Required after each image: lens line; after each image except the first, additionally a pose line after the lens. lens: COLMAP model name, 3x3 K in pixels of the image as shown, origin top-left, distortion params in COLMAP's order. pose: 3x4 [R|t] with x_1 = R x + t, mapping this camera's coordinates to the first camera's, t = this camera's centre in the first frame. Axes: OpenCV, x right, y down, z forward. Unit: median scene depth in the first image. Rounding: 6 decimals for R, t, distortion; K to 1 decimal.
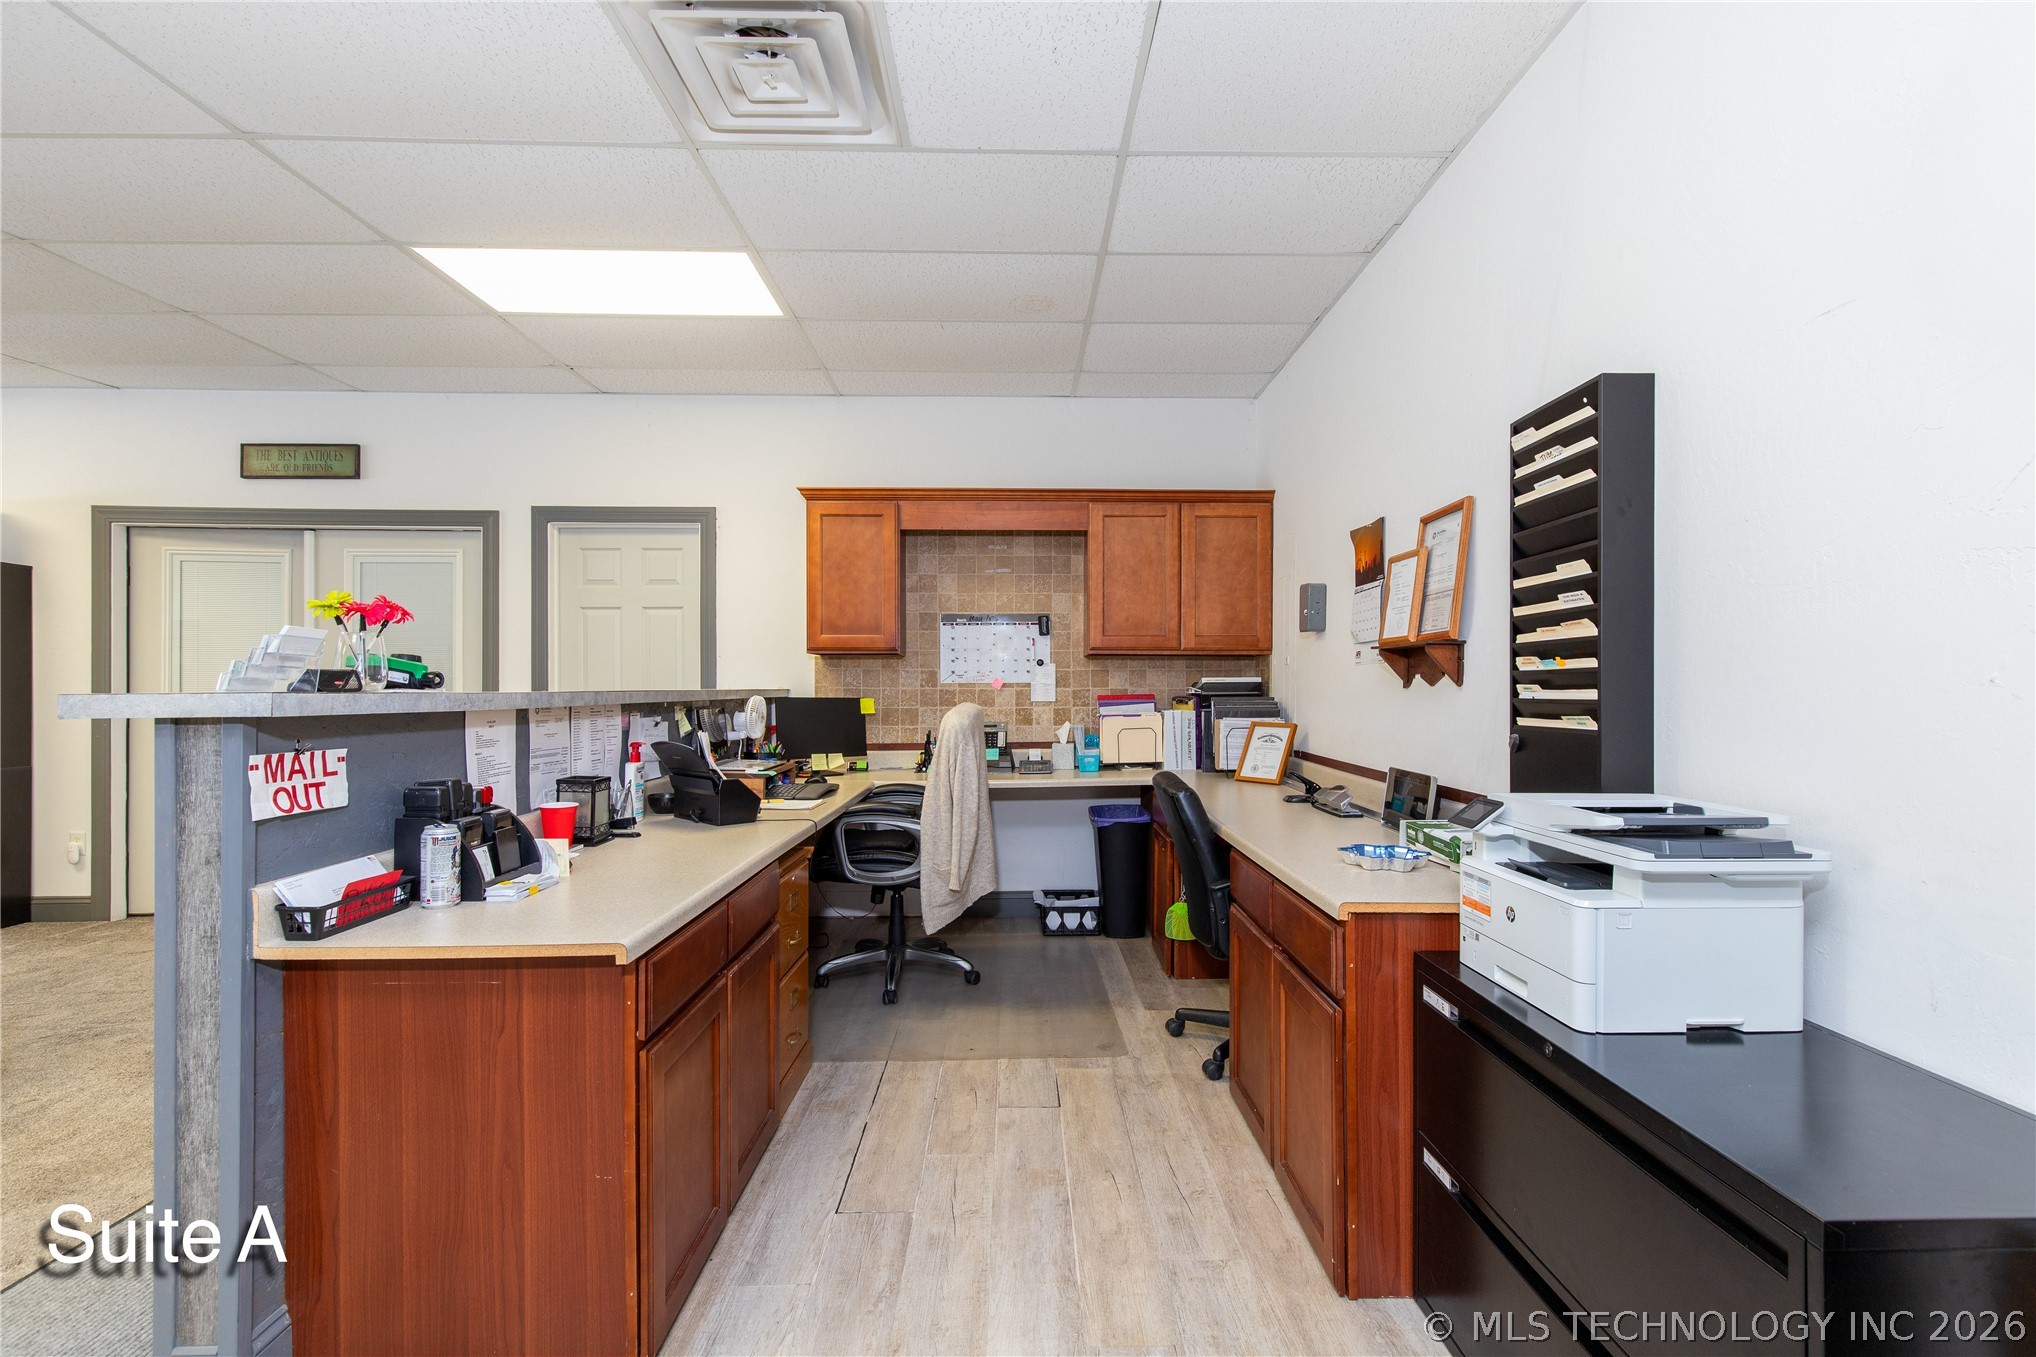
lens RADIAL K [[897.4, 0, 1073.7], [0, 897.4, 696.7], [0, 0, 1]] dist [0.002358, 0.000517]
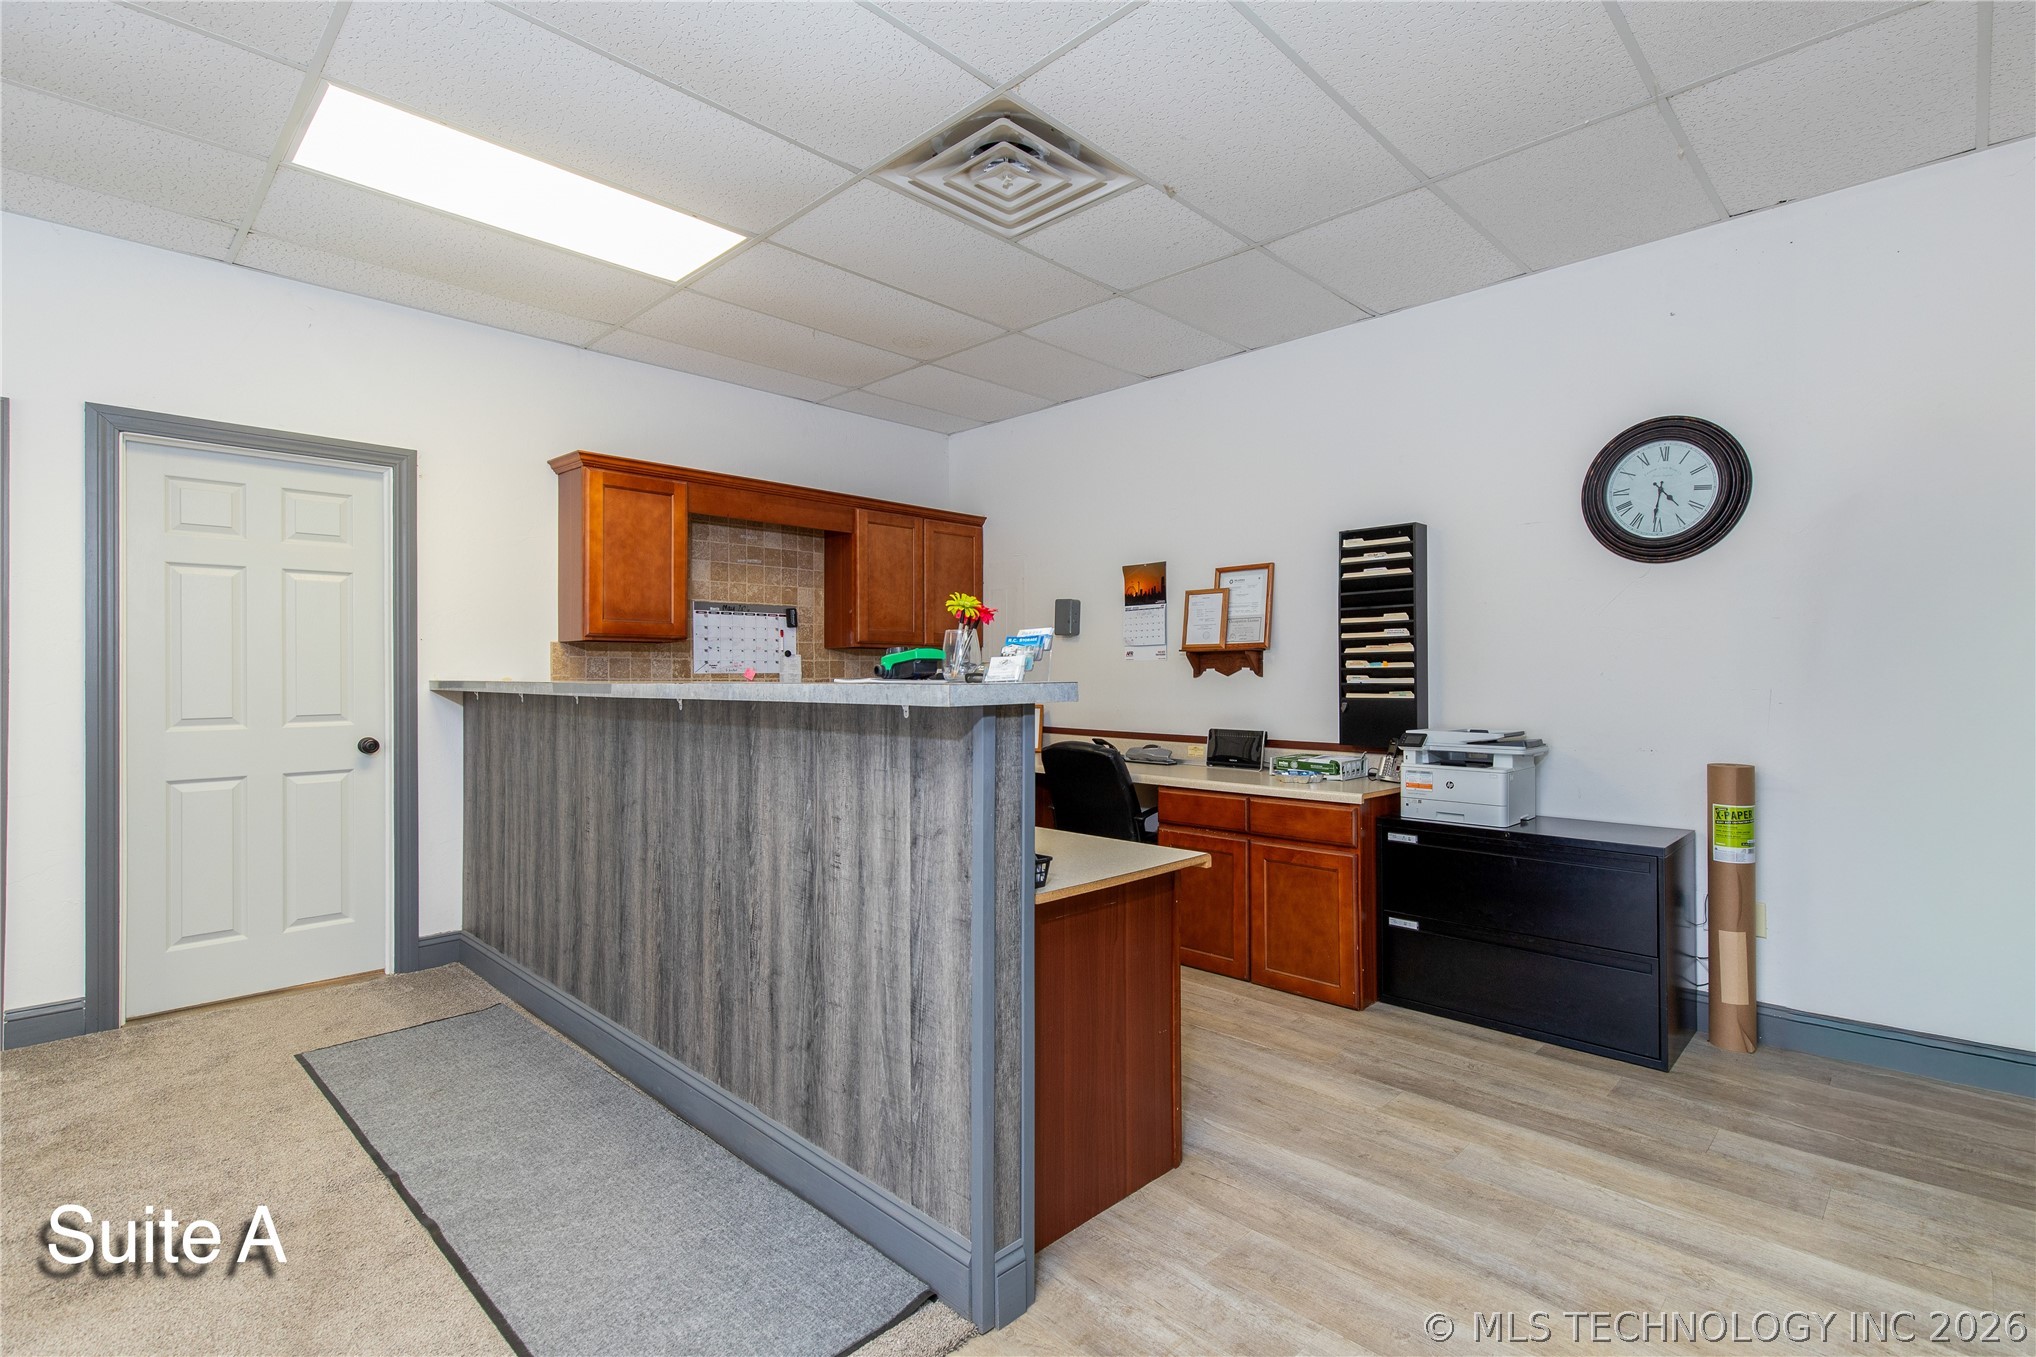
lens RADIAL K [[948.9, 0, 1018.0], [0, 948.9, 678.5], [0, 0, 1]] dist [0.001876, 0.000104]
pose [[0.718940, -0.001993, 0.695069, -0.760978], [0.008583, 0.999945, -0.006011, -0.000983], [-0.695019, 0.010287, 0.718918, 0.043311]]
